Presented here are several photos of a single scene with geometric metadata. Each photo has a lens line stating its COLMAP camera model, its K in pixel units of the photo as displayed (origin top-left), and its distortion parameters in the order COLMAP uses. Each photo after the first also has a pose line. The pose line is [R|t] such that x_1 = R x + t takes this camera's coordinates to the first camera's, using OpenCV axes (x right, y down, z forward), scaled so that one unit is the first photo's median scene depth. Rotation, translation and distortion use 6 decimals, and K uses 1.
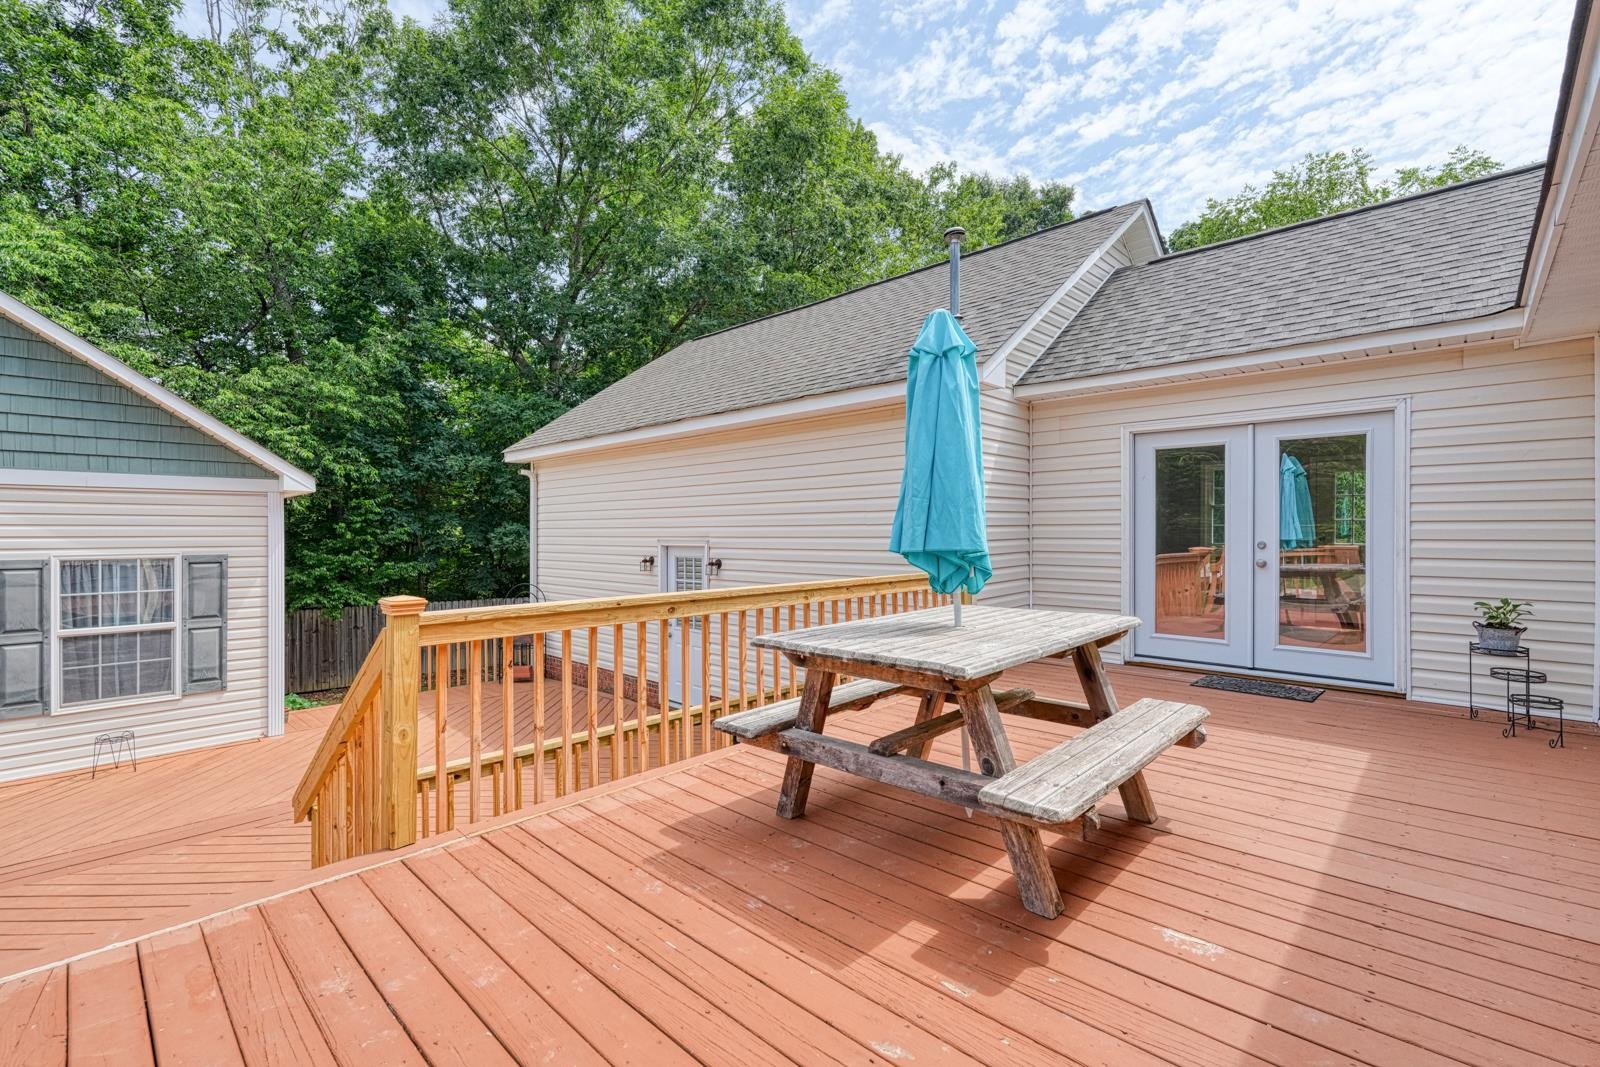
lens RADIAL K [[708.0, 0, 807.4], [0, 708.0, 531.3], [0, 0, 1]] dist [0.001205, -0.000123]
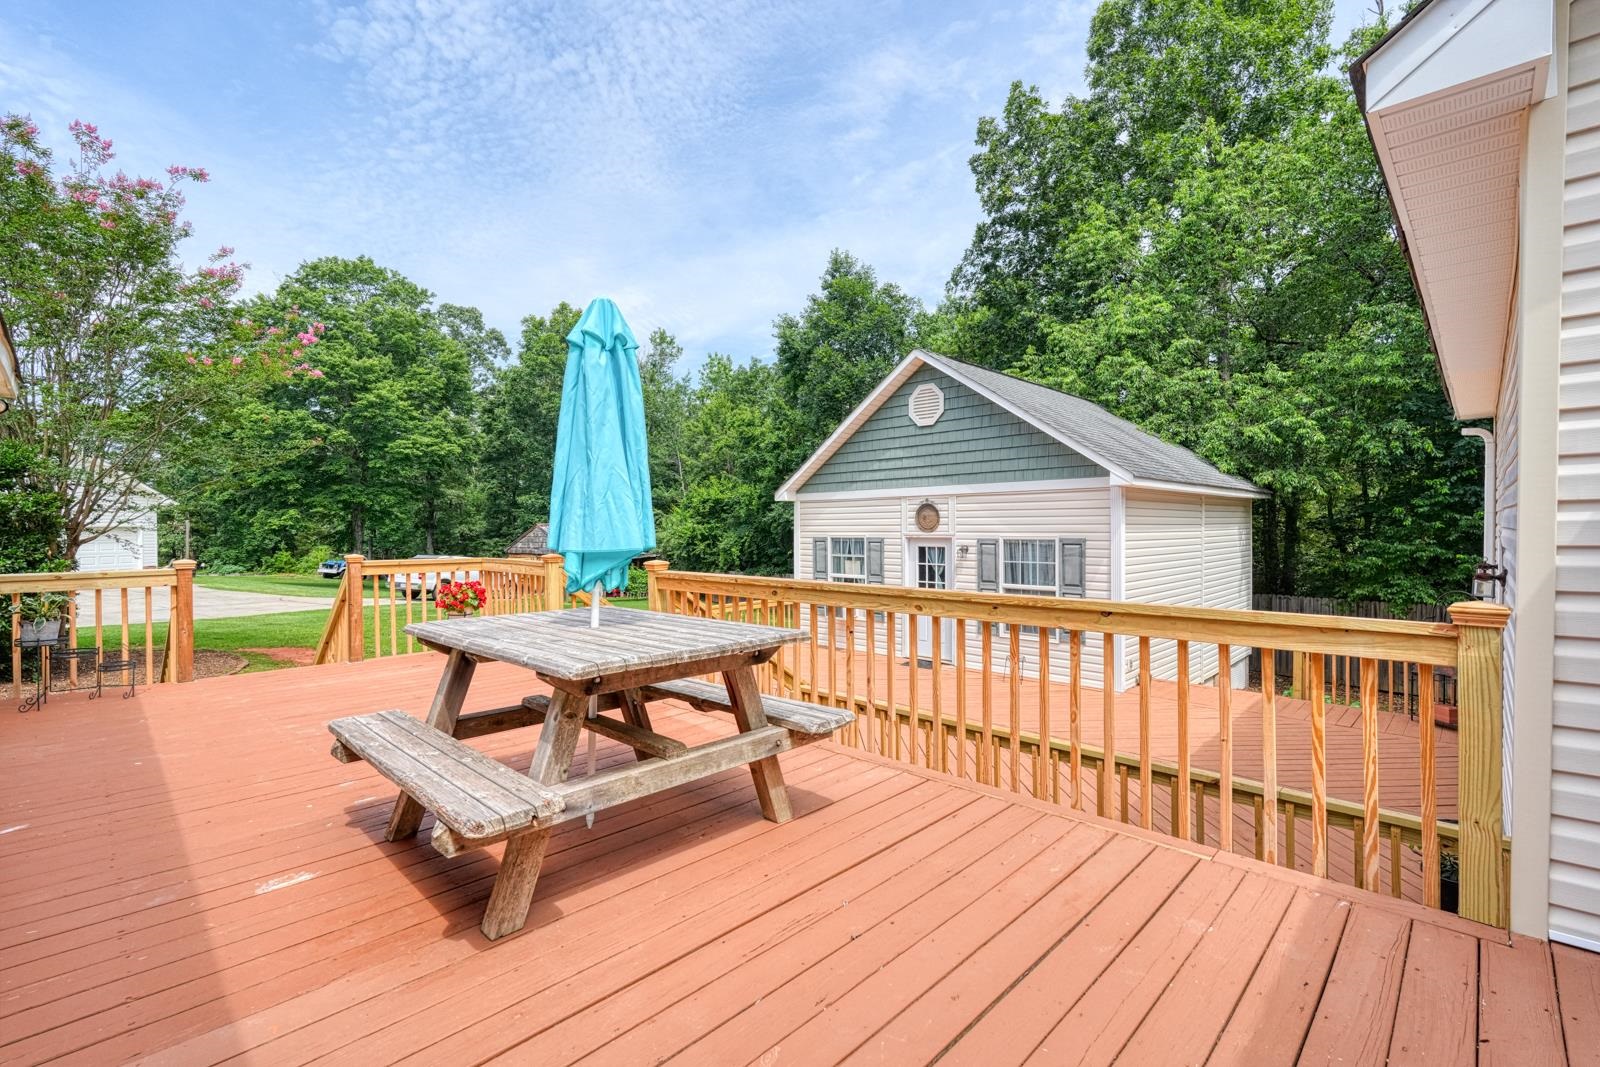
lens RADIAL K [[708.0, 0, 812.5], [0, 708.0, 529.9], [0, 0, 1]] dist [0.001205, -0.000123]
pose [[-0.007433, 0.016061, -0.999843, 0.485176], [0.008493, 0.999836, 0.015998, -0.007727], [0.999936, -0.008373, -0.007568, 0.534242]]
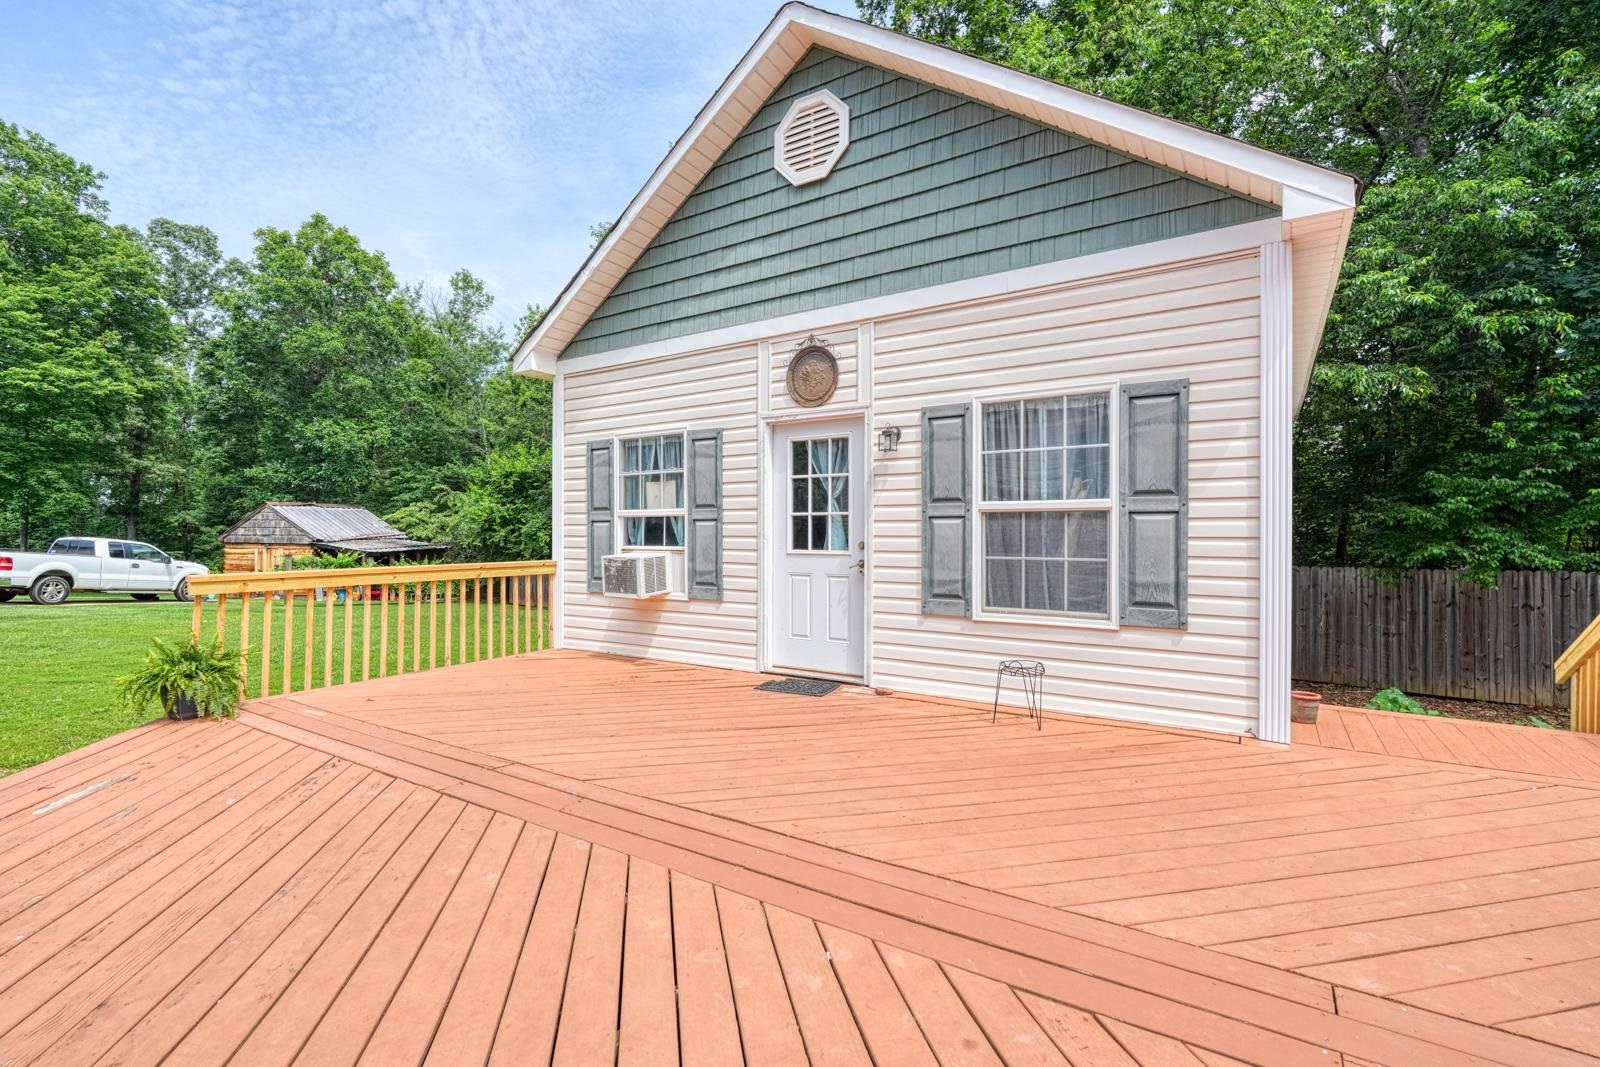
lens RADIAL K [[708.0, 0, 825.4], [0, 708.0, 532.2], [0, 0, 1]] dist [0.001205, -0.000123]
pose [[0.190079, -0.004156, -0.981760, -0.356202], [-0.004255, 0.999978, -0.005057, 0.158938], [0.981760, 0.005139, 0.190057, 0.650875]]
